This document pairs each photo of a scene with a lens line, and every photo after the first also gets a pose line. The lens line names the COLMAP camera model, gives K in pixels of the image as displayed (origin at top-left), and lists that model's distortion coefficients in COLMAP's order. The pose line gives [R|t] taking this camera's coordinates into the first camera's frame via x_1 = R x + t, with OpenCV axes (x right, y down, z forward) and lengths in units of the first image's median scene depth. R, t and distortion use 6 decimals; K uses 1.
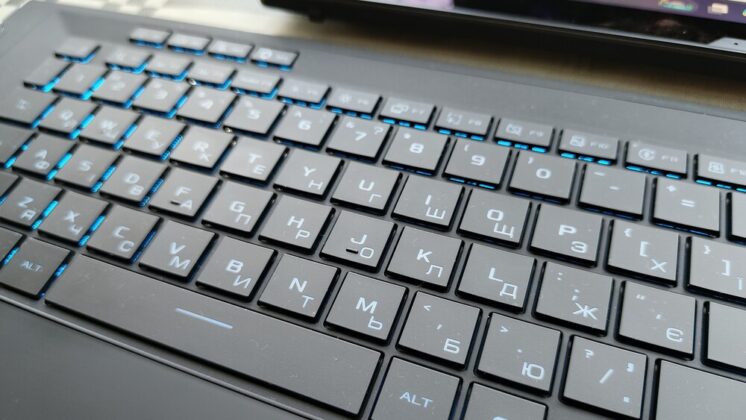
lens RADIAL K [[533.1, 0, 373.0], [0, 533.1, 210.0], [0, 0, 1]] dist [-0.039173, -0.002677]
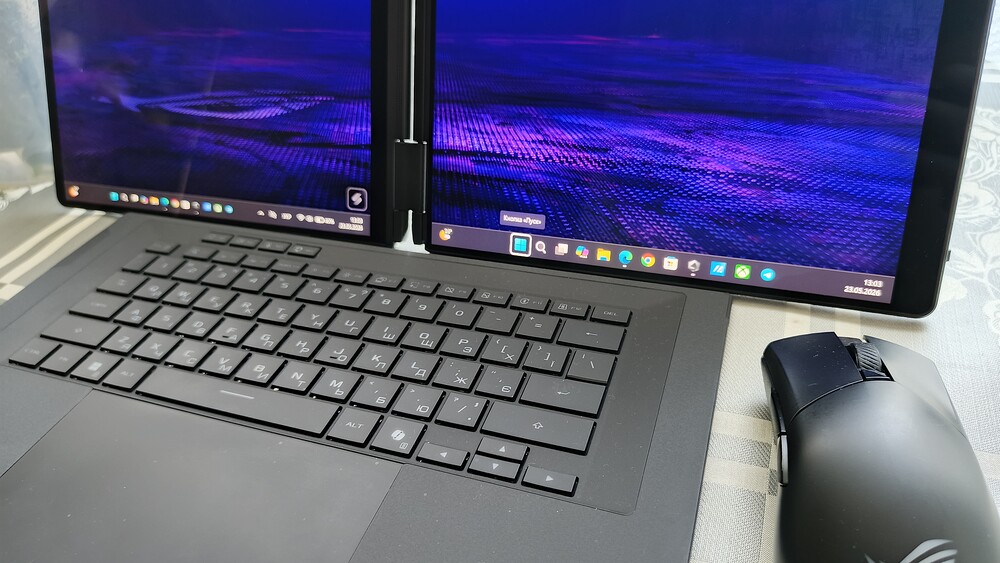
lens RADIAL K [[695.1, 0, 500.0], [0, 695.1, 281.5], [0, 0, 1]] dist [0.052838, -0.111089]
pose [[0.999846, -0.013566, 0.011172, 0.398299], [0.016128, 0.960845, -0.276615, 0.399949], [-0.006982, 0.276753, 0.960916, -0.989239]]
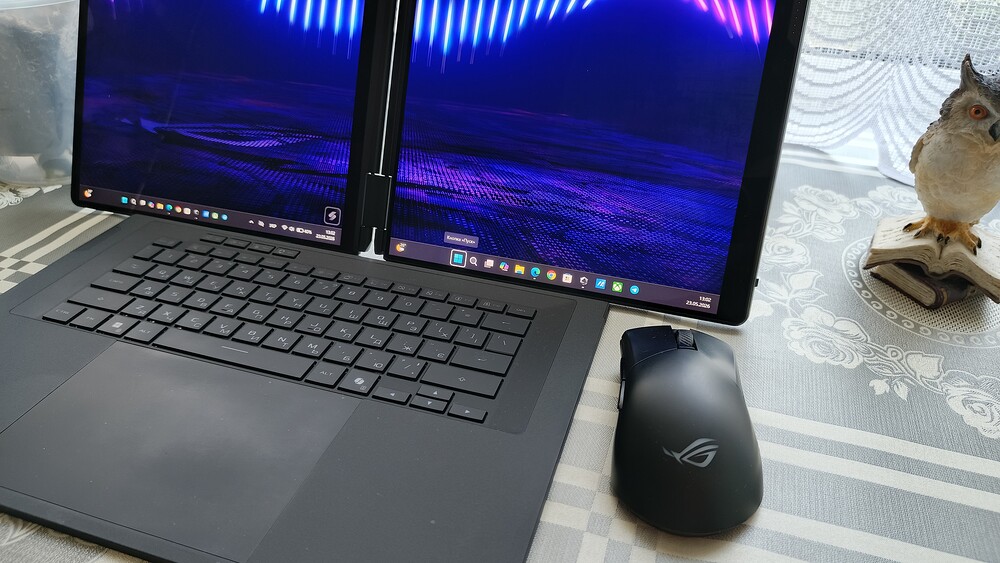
lens RADIAL K [[695.1, 0, 500.0], [0, 695.1, 281.5], [0, 0, 1]] dist [0.052838, -0.111089]
pose [[0.992963, 0.060633, 0.101724, 0.374025], [-0.020795, 0.934915, -0.354263, 0.777575], [-0.116583, 0.349655, 0.929597, -1.563423]]
